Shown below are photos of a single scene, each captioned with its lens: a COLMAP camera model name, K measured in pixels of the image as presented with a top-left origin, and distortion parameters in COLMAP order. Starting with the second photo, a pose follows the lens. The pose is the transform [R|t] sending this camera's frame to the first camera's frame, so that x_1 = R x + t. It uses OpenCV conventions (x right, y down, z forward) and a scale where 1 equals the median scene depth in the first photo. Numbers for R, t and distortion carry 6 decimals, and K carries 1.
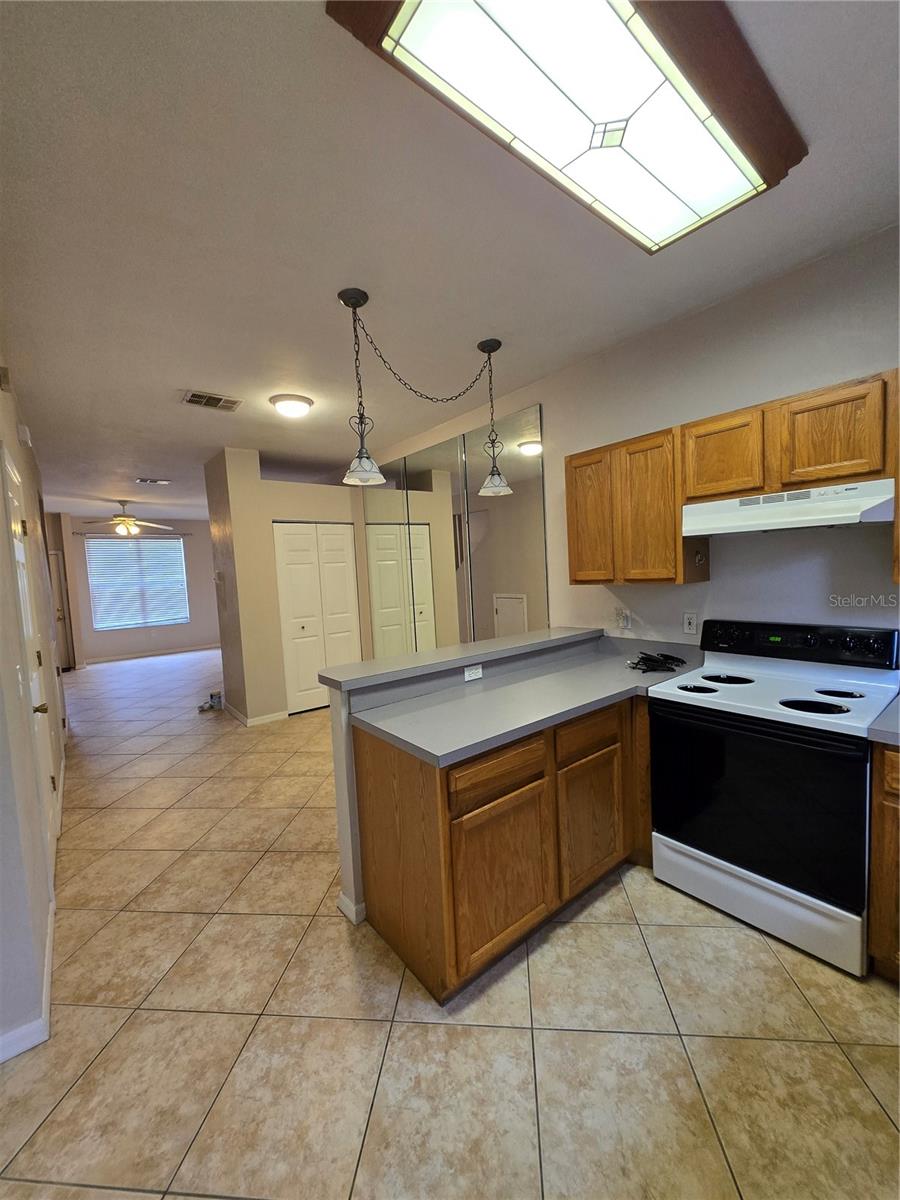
lens RADIAL K [[469.0, 0, 455.3], [0, 469.0, 599.6], [0, 0, 1]] dist [0.006522, -0.003080]
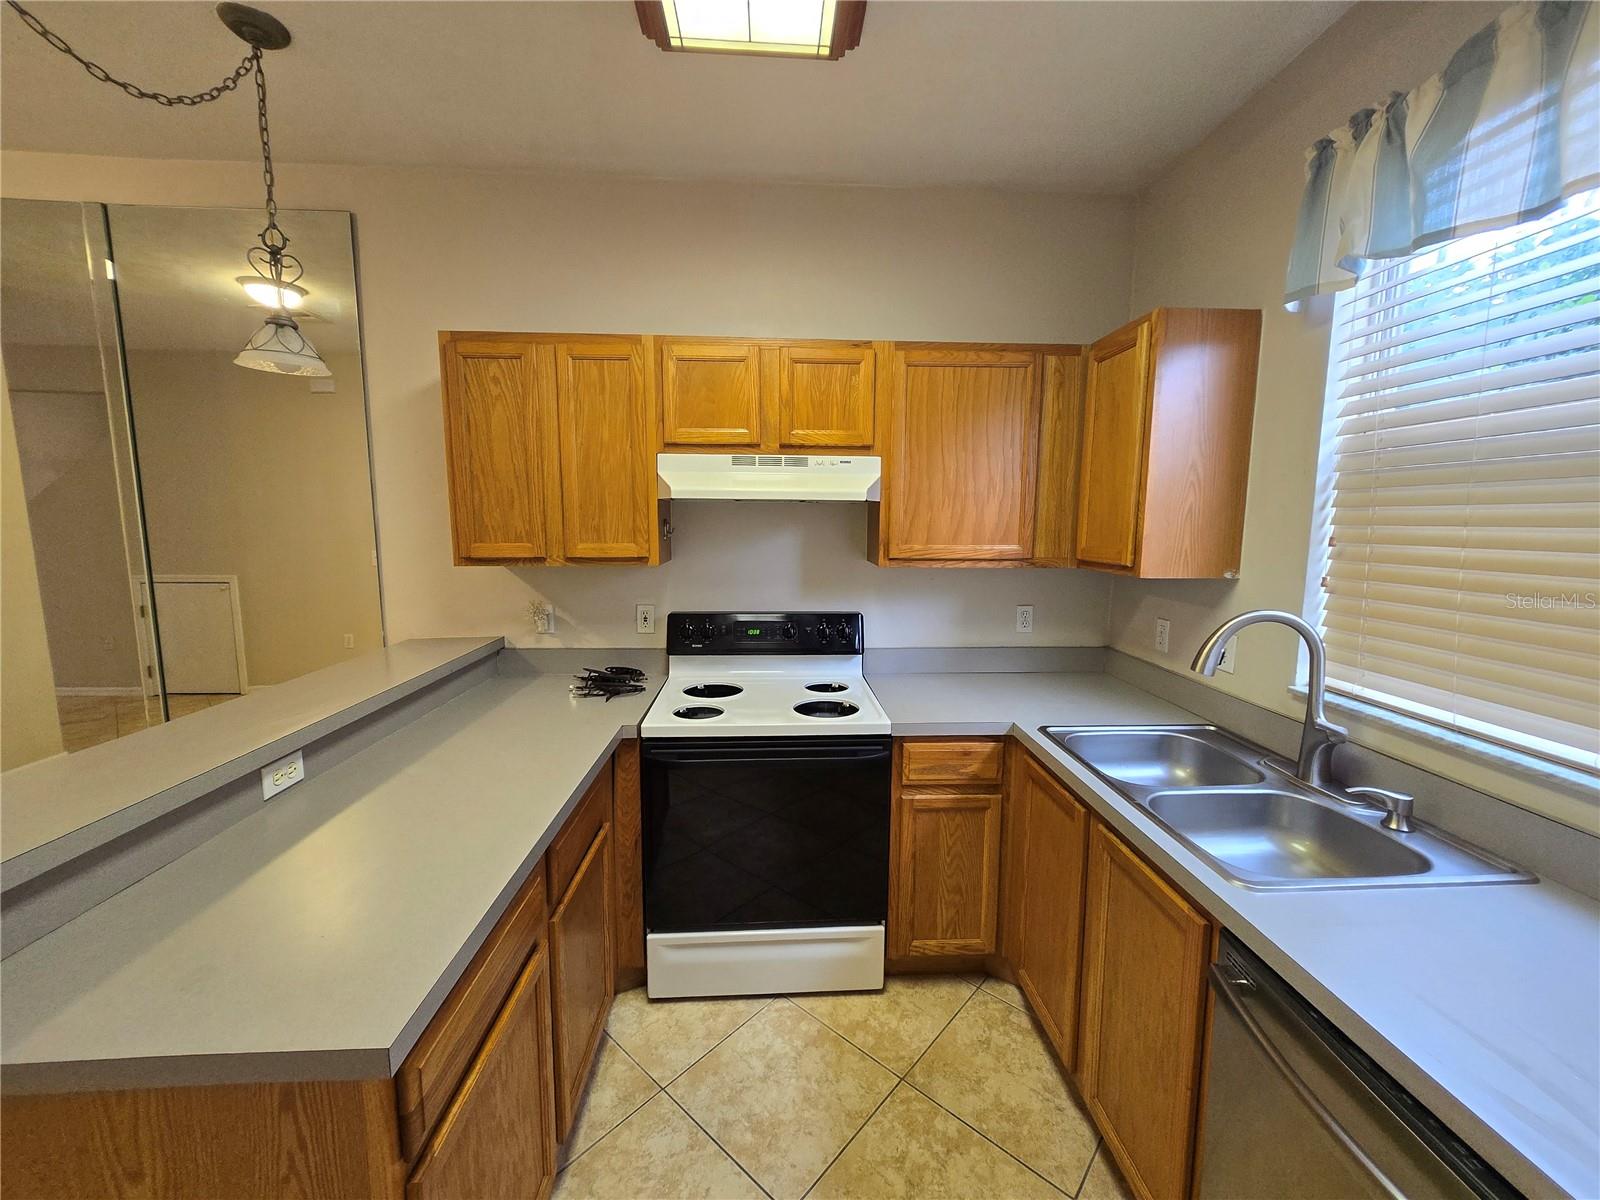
lens RADIAL K [[625.3, 0, 800.7], [0, 625.3, 588.4], [0, 0, 1]] dist [0.006522, -0.003080]
pose [[0.588023, -0.040636, 0.807822, -0.154505], [0.019077, 0.999156, 0.036374, -0.030753], [-0.808619, -0.005978, 0.588302, 0.293194]]
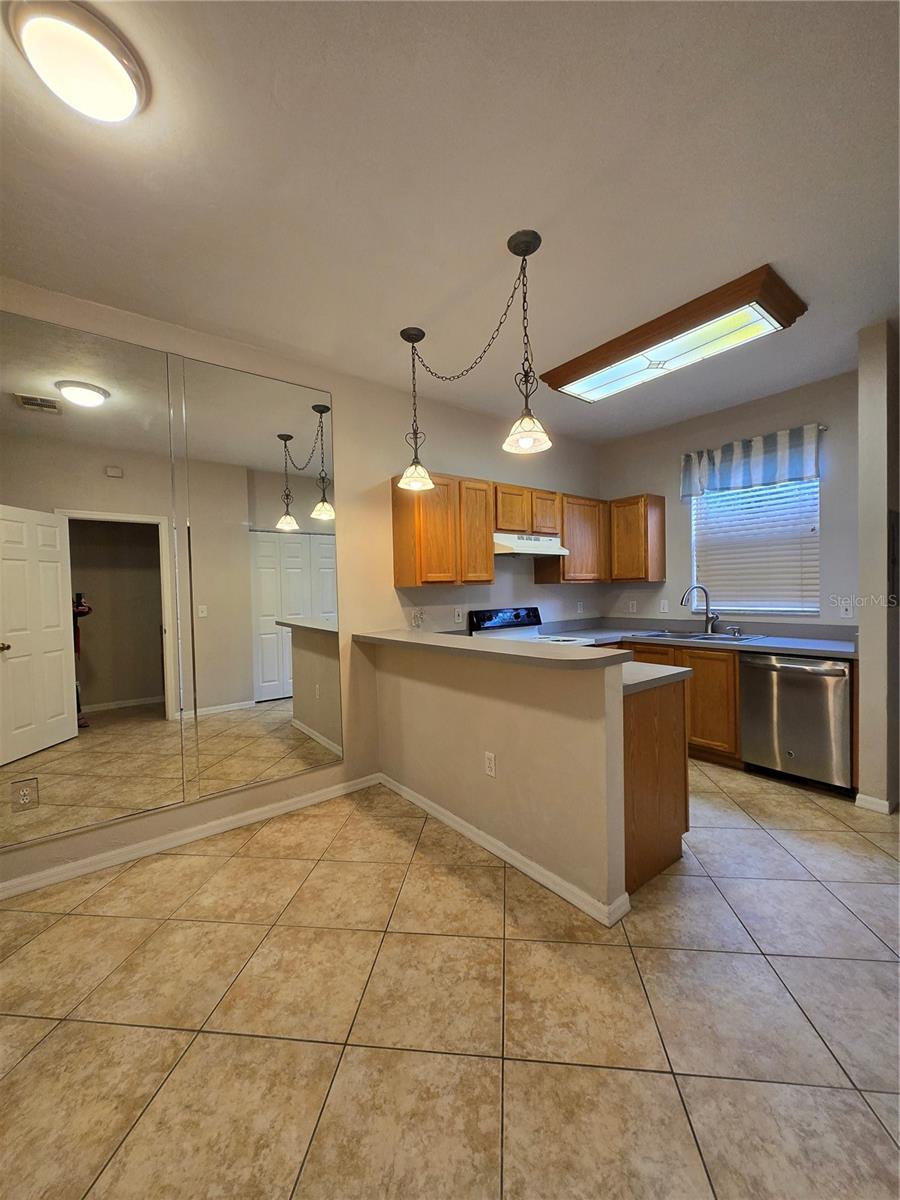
lens RADIAL K [[469.0, 0, 454.0], [0, 469.0, 600.0], [0, 0, 1]] dist [0.006522, -0.003080]
pose [[0.021984, 0.023009, 0.999494, -1.086167], [0.088218, 0.995791, -0.024864, 0.046505], [-0.995859, 0.088720, 0.019862, 1.161719]]
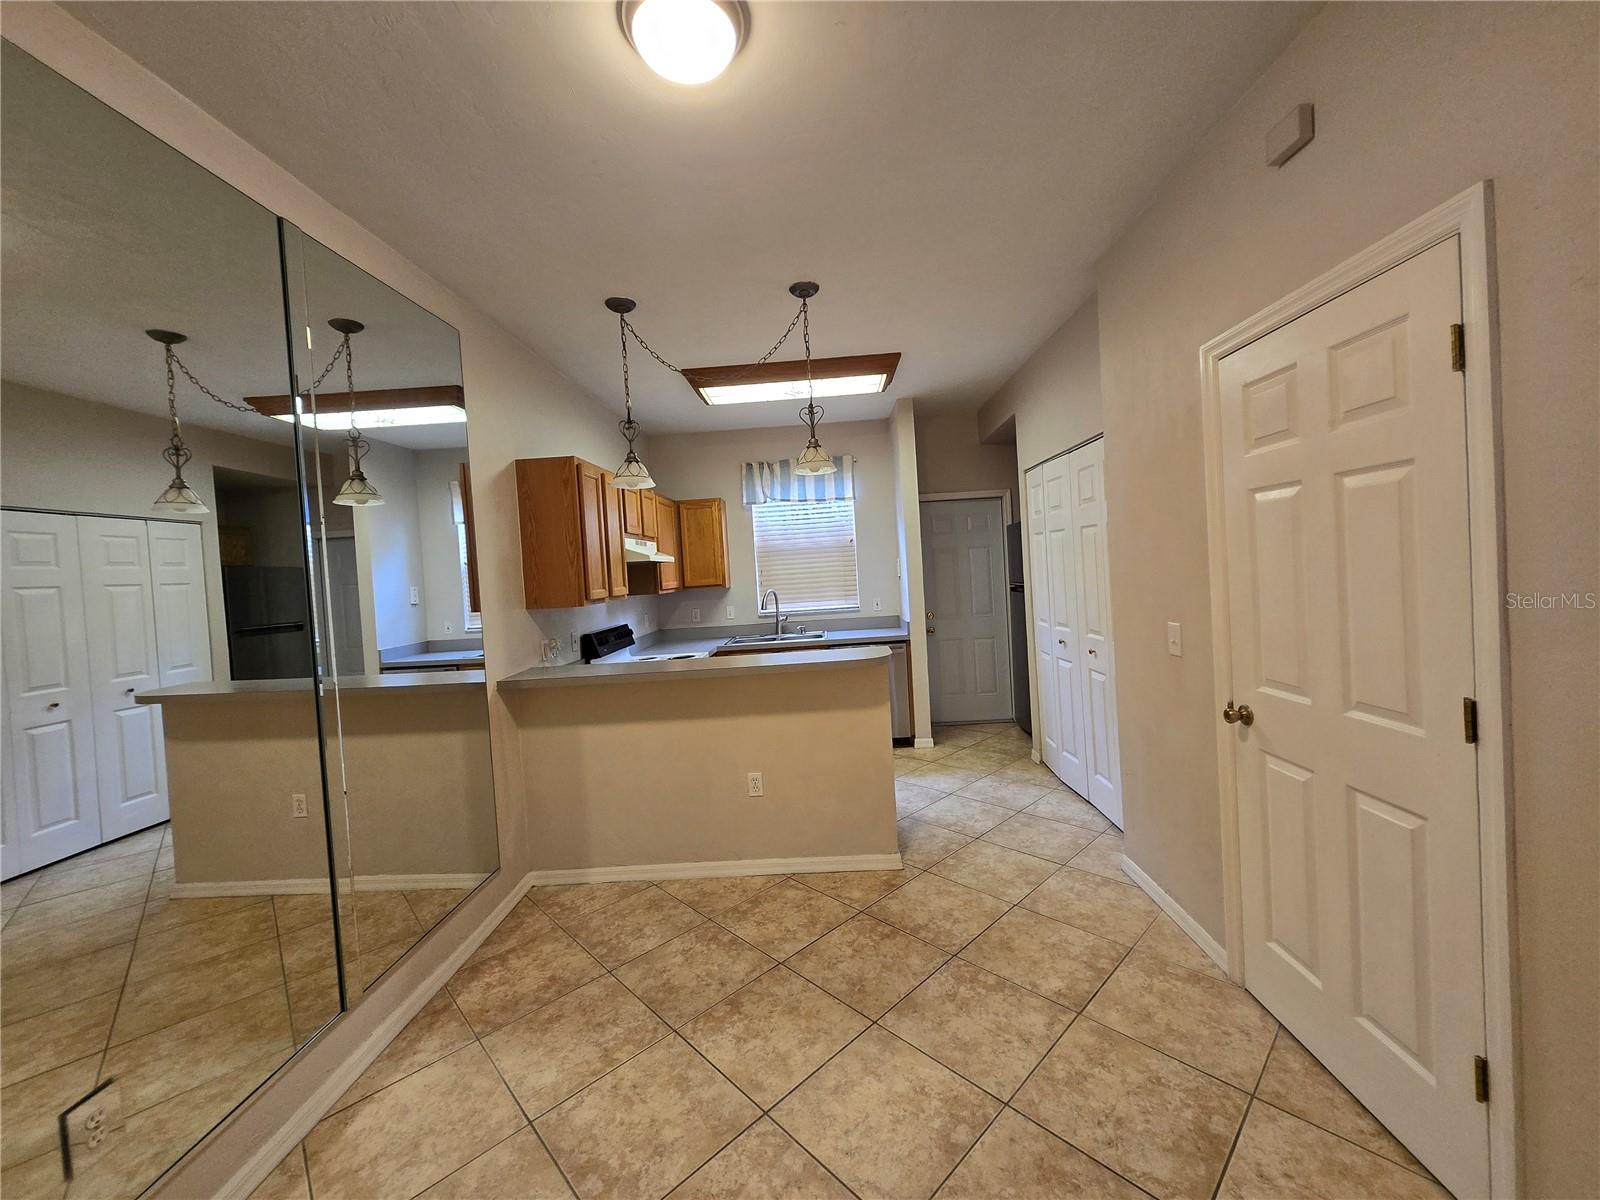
lens RADIAL K [[625.3, 0, 793.6], [0, 625.3, 587.4], [0, 0, 1]] dist [0.006522, -0.003080]
pose [[-0.740118, 0.074644, 0.668321, -1.021335], [0.140719, 0.989009, 0.045376, -0.080250], [-0.657589, 0.127629, -0.742488, 2.052023]]
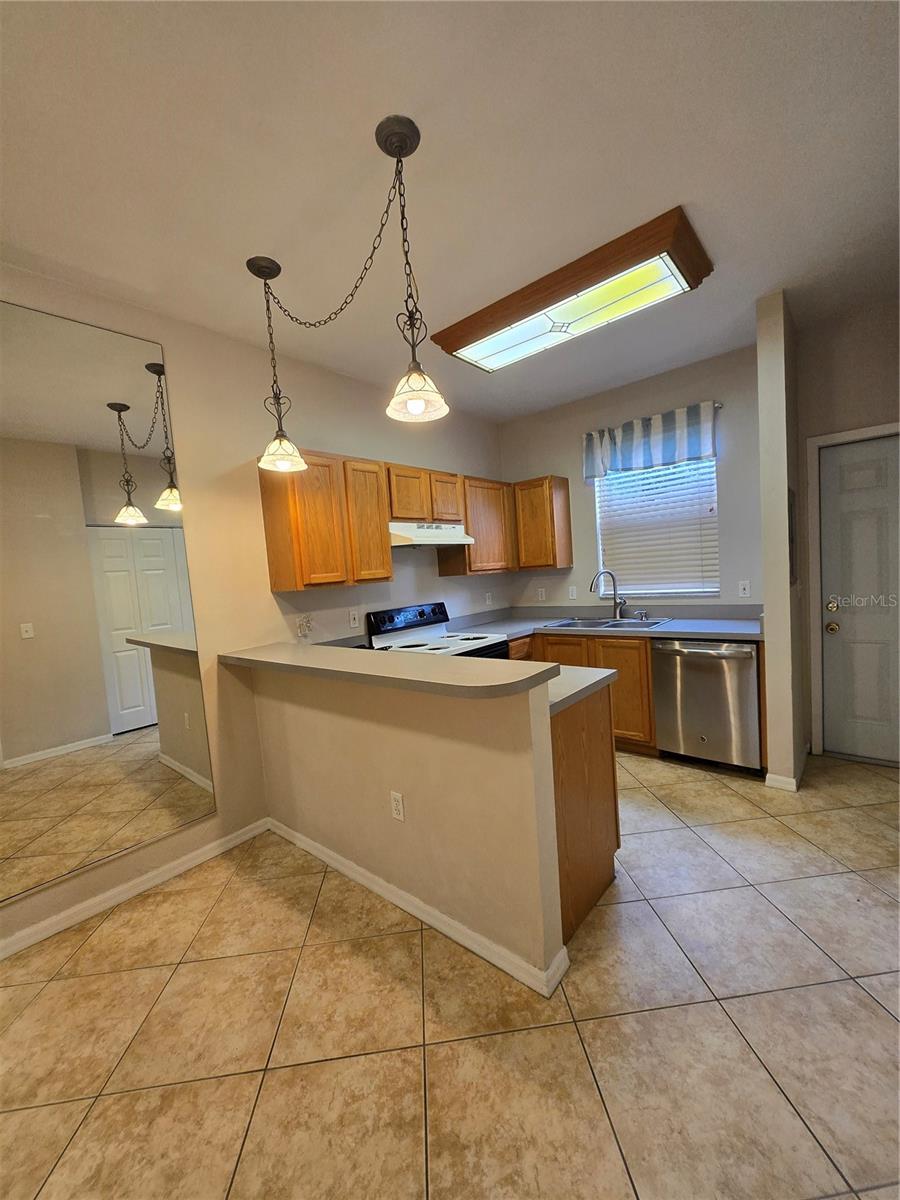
lens RADIAL K [[469.0, 0, 455.3], [0, 469.0, 603.8], [0, 0, 1]] dist [0.006522, -0.003080]
pose [[-0.175726, -0.009942, 0.984389, -0.888474], [0.146078, 0.988616, 0.036061, 0.008023], [-0.973541, 0.150134, -0.172273, 1.122601]]
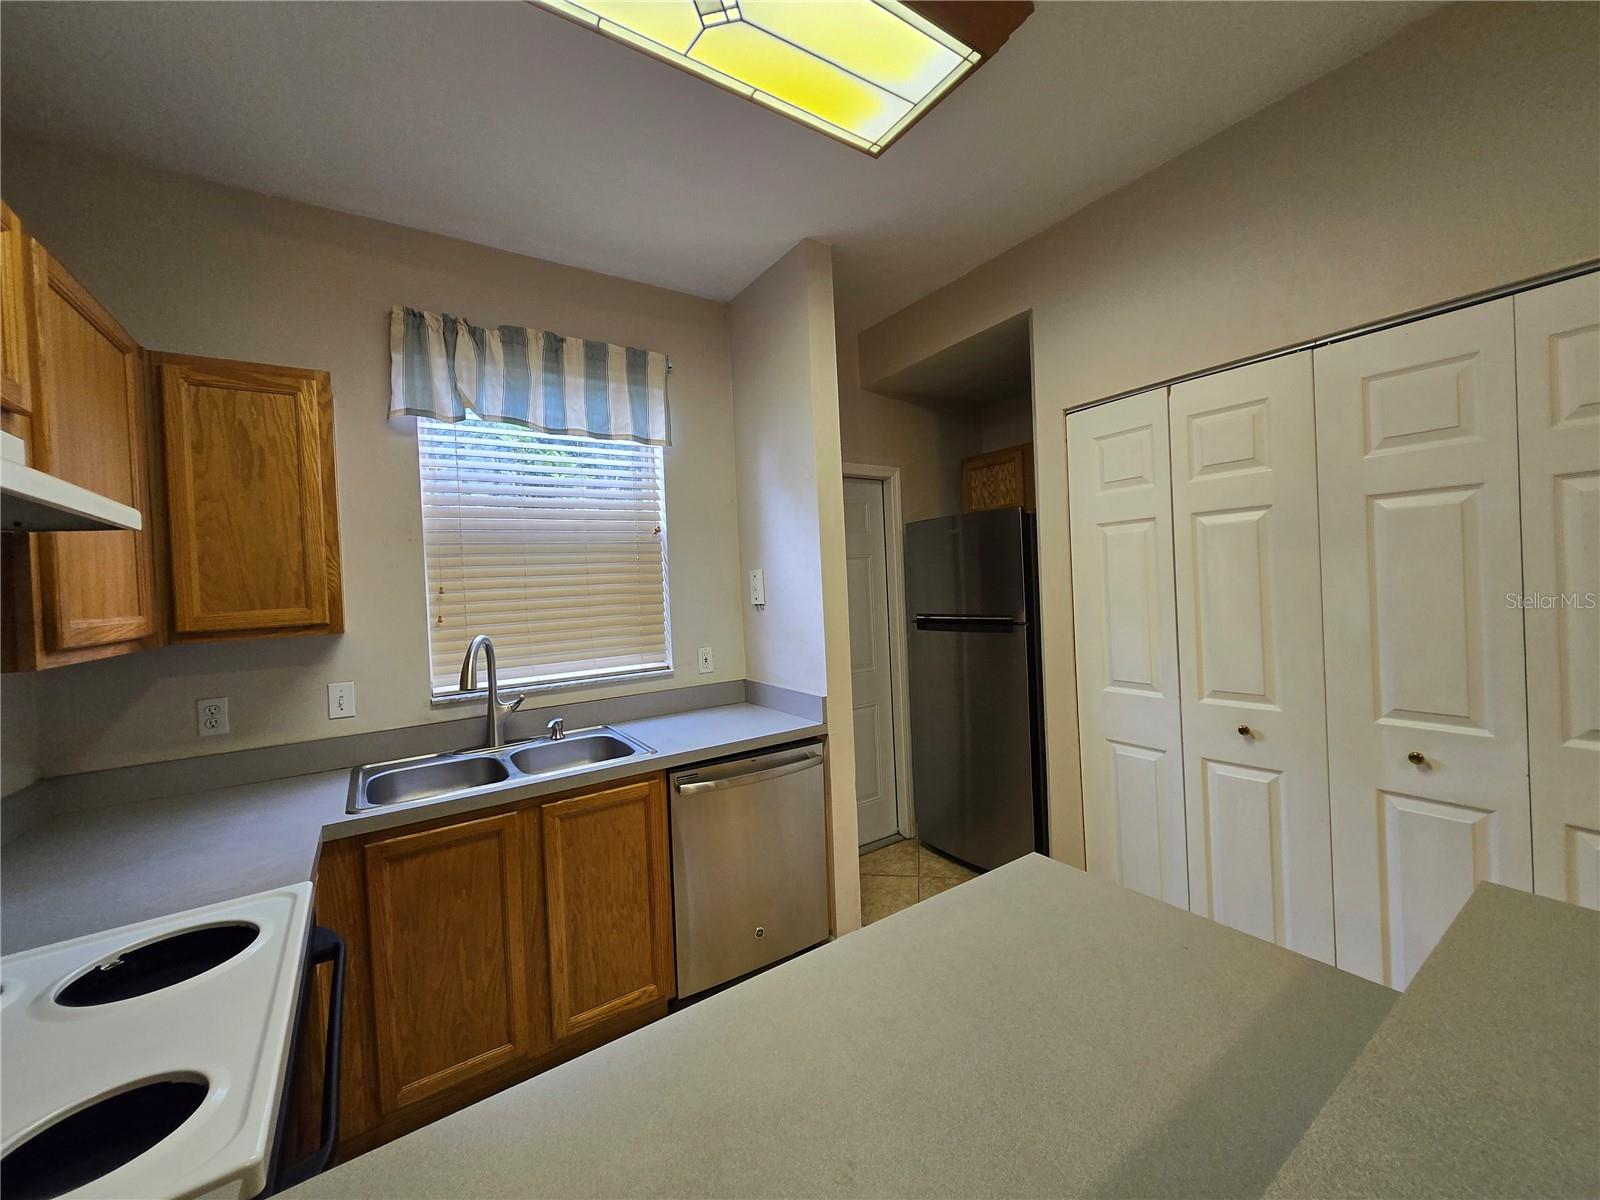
lens RADIAL K [[625.3, 0, 799.4], [0, 625.3, 590.7], [0, 0, 1]] dist [0.006522, -0.003080]
pose [[-0.992820, 0.086766, 0.082341, 0.115638], [0.093014, 0.992810, 0.075343, -0.068917], [-0.075211, 0.082461, -0.993752, 1.204243]]
